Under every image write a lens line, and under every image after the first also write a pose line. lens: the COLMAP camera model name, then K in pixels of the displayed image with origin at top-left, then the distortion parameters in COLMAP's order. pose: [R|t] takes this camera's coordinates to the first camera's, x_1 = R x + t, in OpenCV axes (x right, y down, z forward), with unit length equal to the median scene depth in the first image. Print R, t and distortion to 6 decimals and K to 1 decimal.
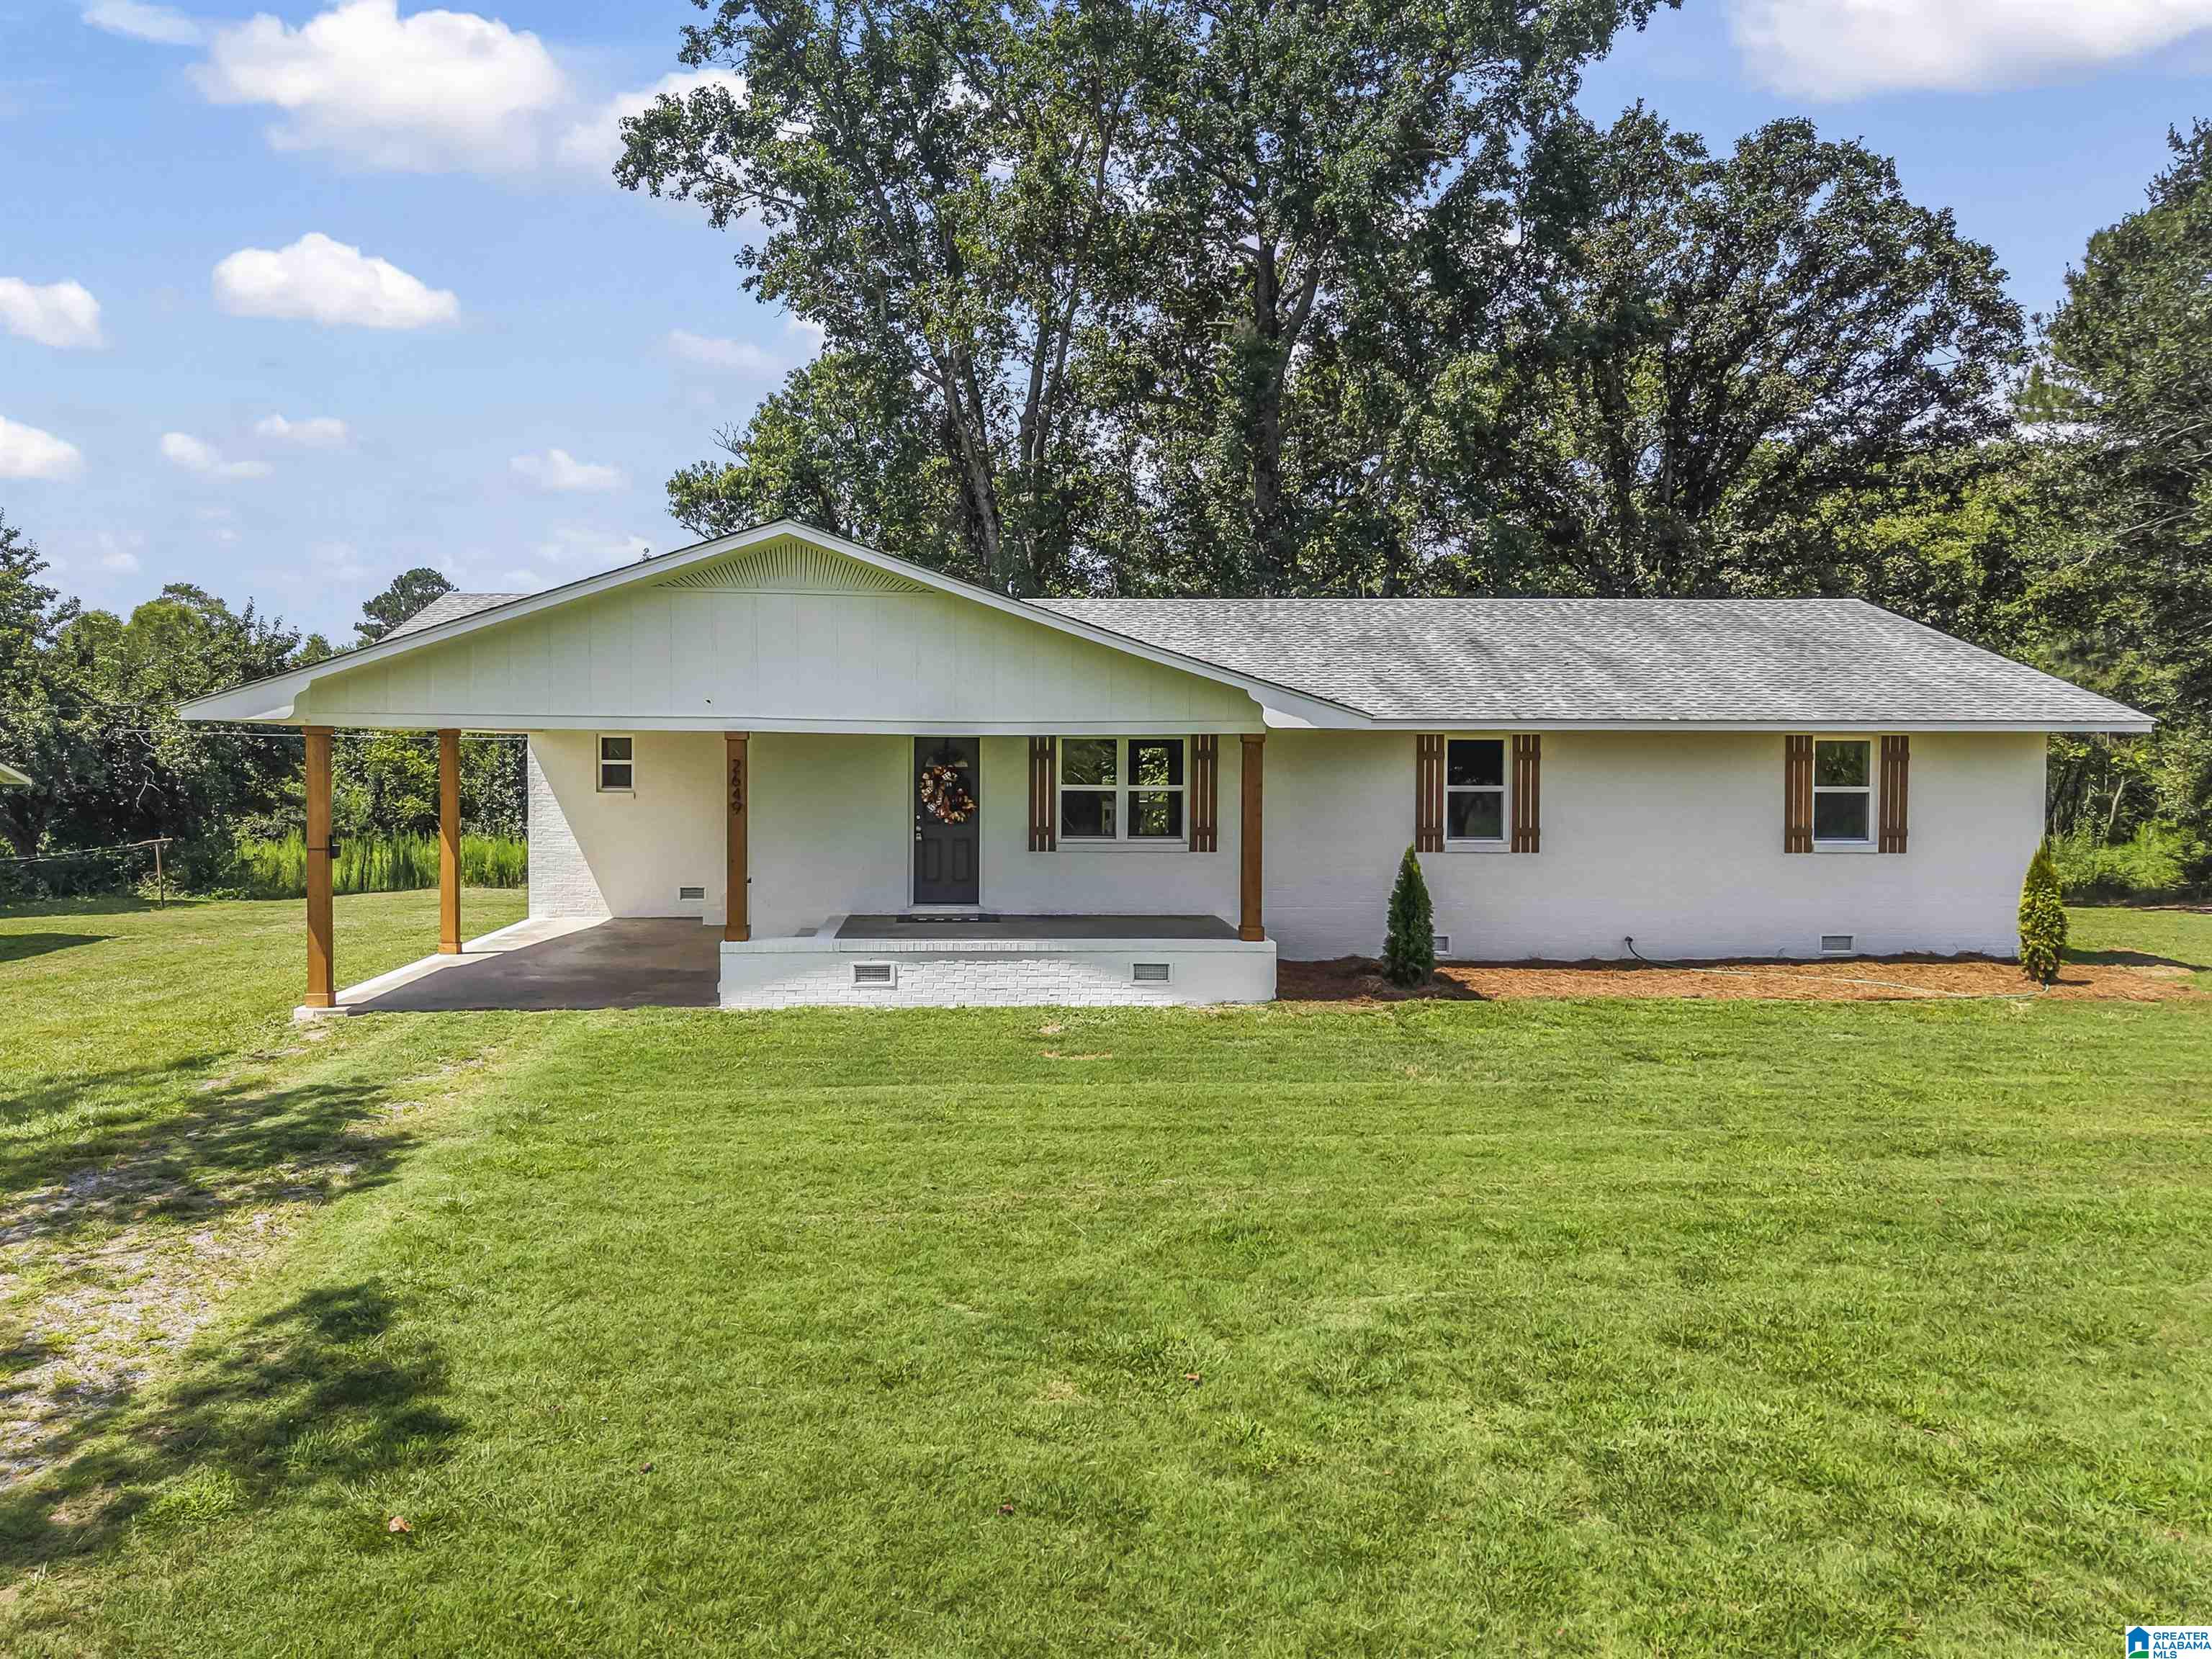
lens RADIAL K [[1517.0, 0, 1106.0], [0, 1517.0, 829.5], [0, 0, 1]] dist [0.045613, -0.040732]
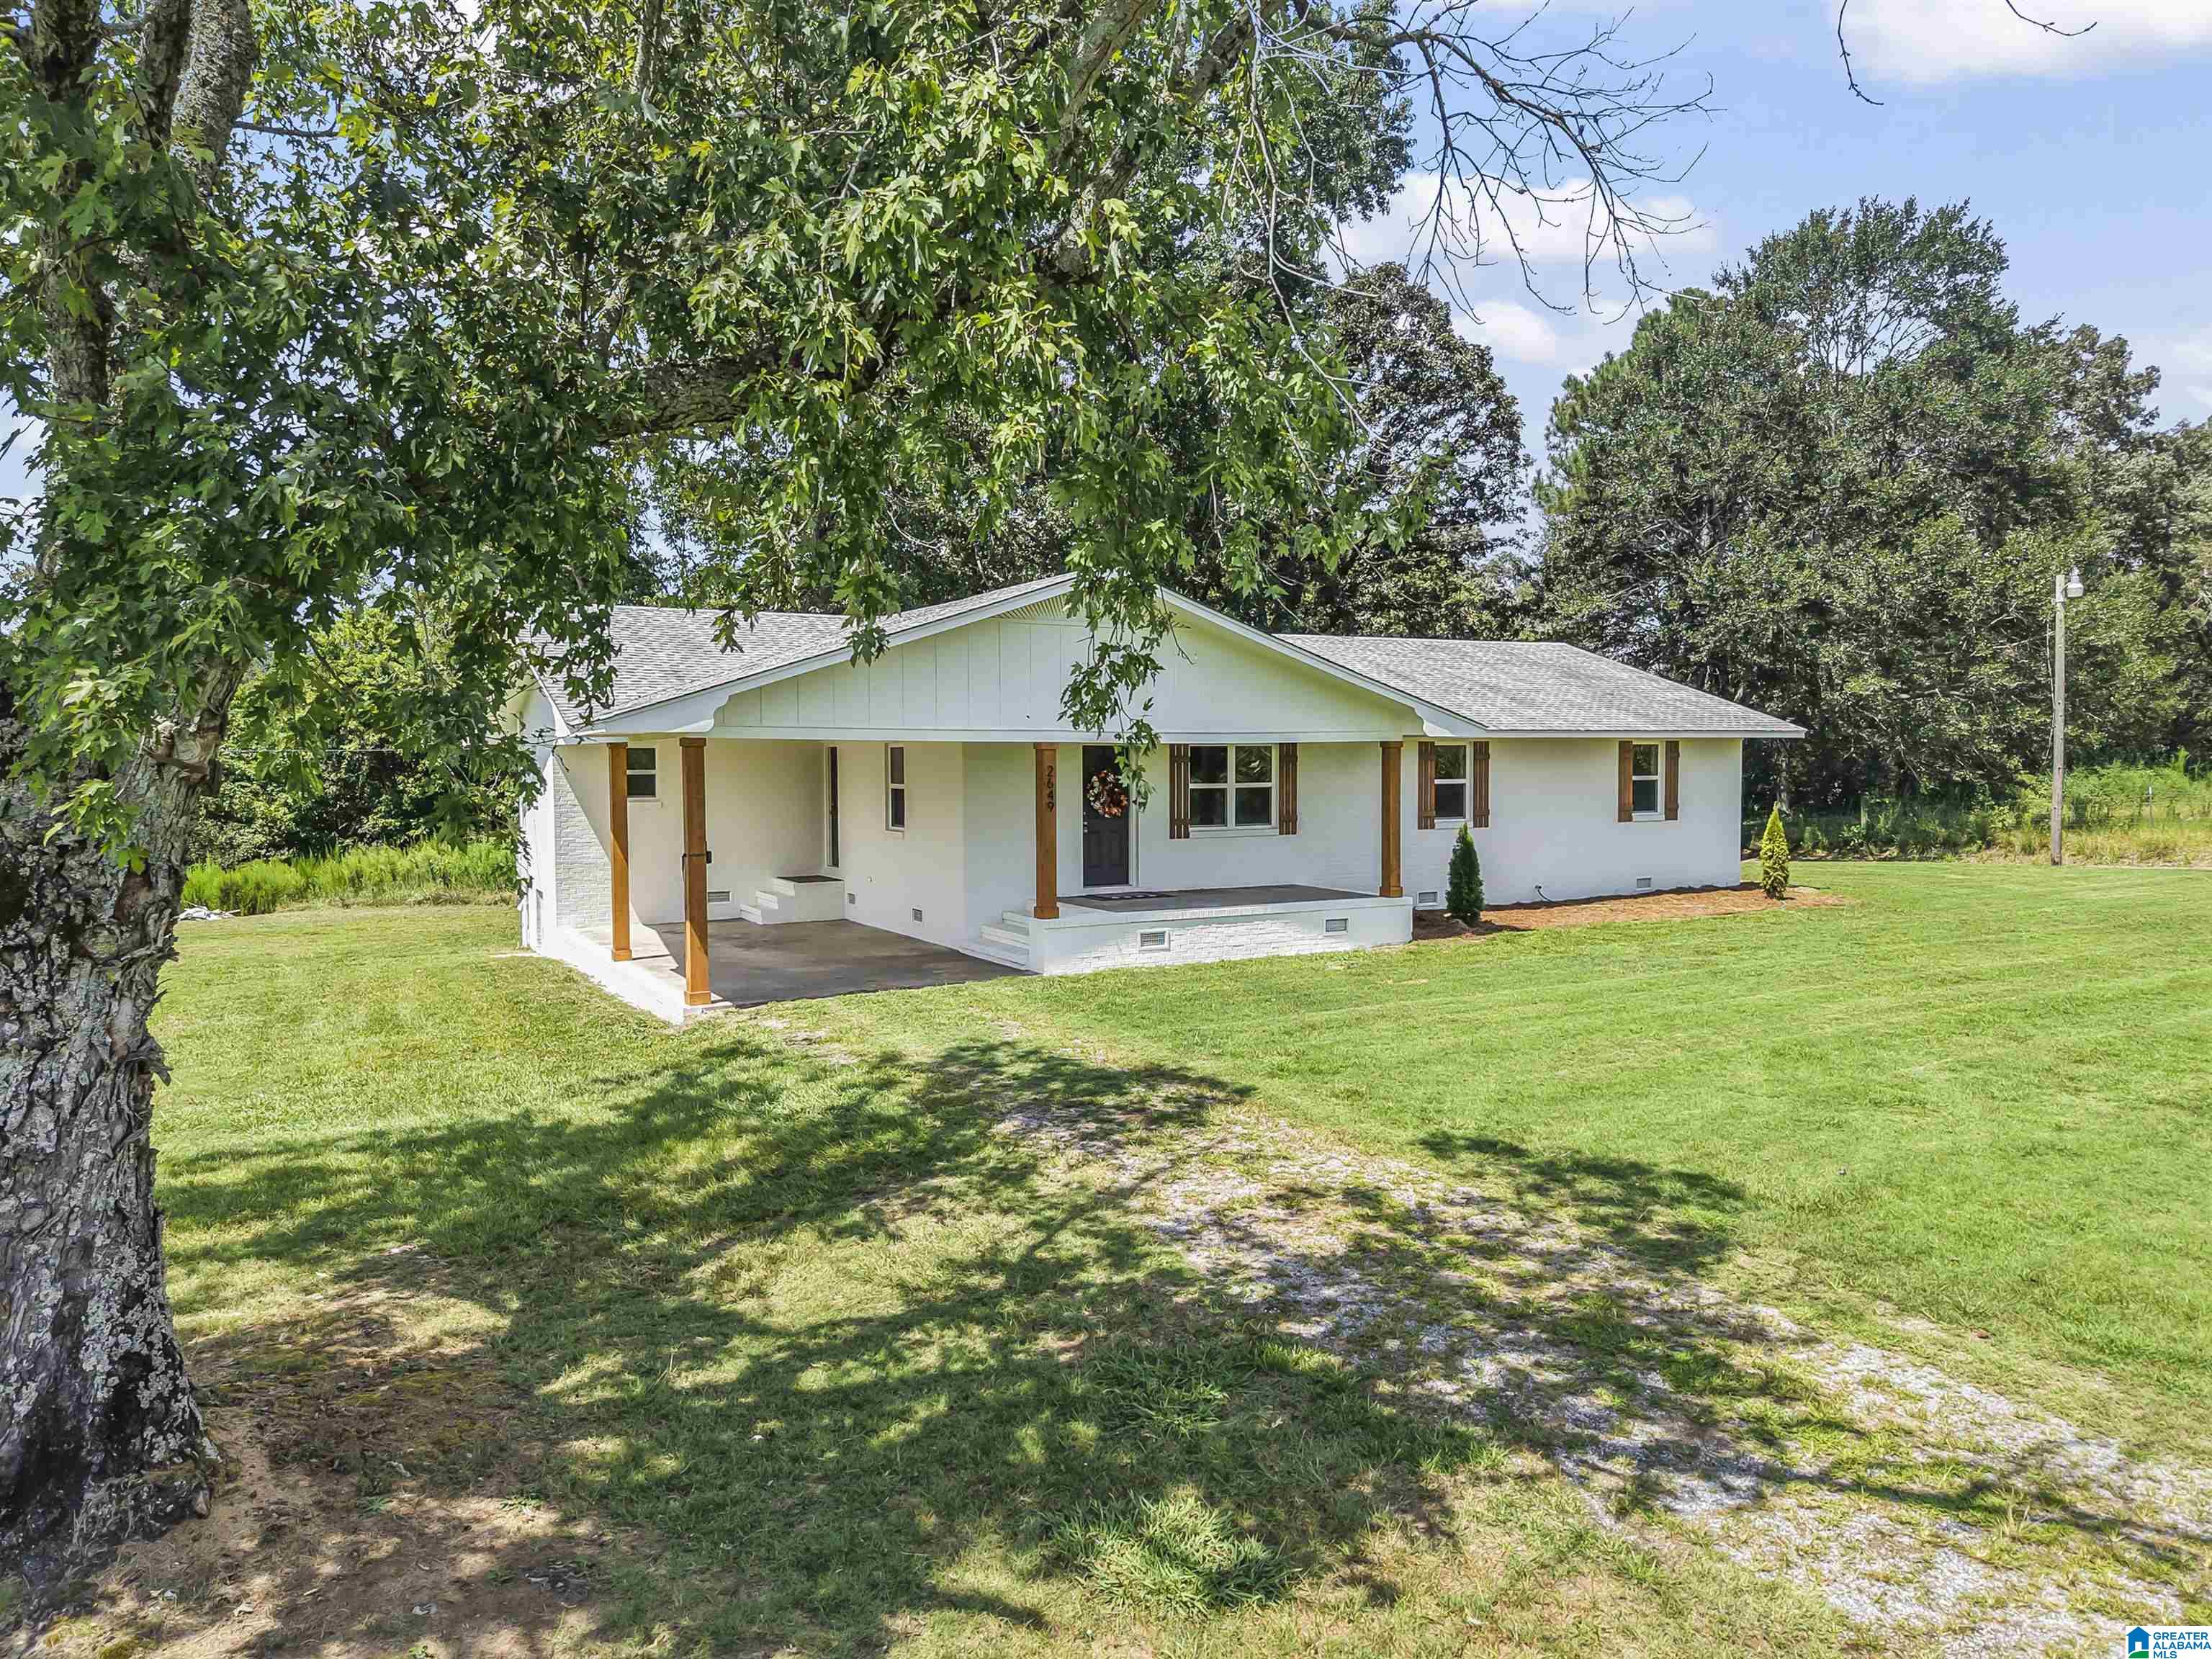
lens RADIAL K [[1479.8, 0, 1092.4], [0, 1479.8, 827.5], [0, 0, 1]] dist [0.005136, -0.000638]
pose [[0.899047, -0.030488, 0.436790, -0.626582], [0.032207, 0.999475, 0.003471, -0.000610], [-0.436667, 0.010947, 0.899557, -0.043591]]
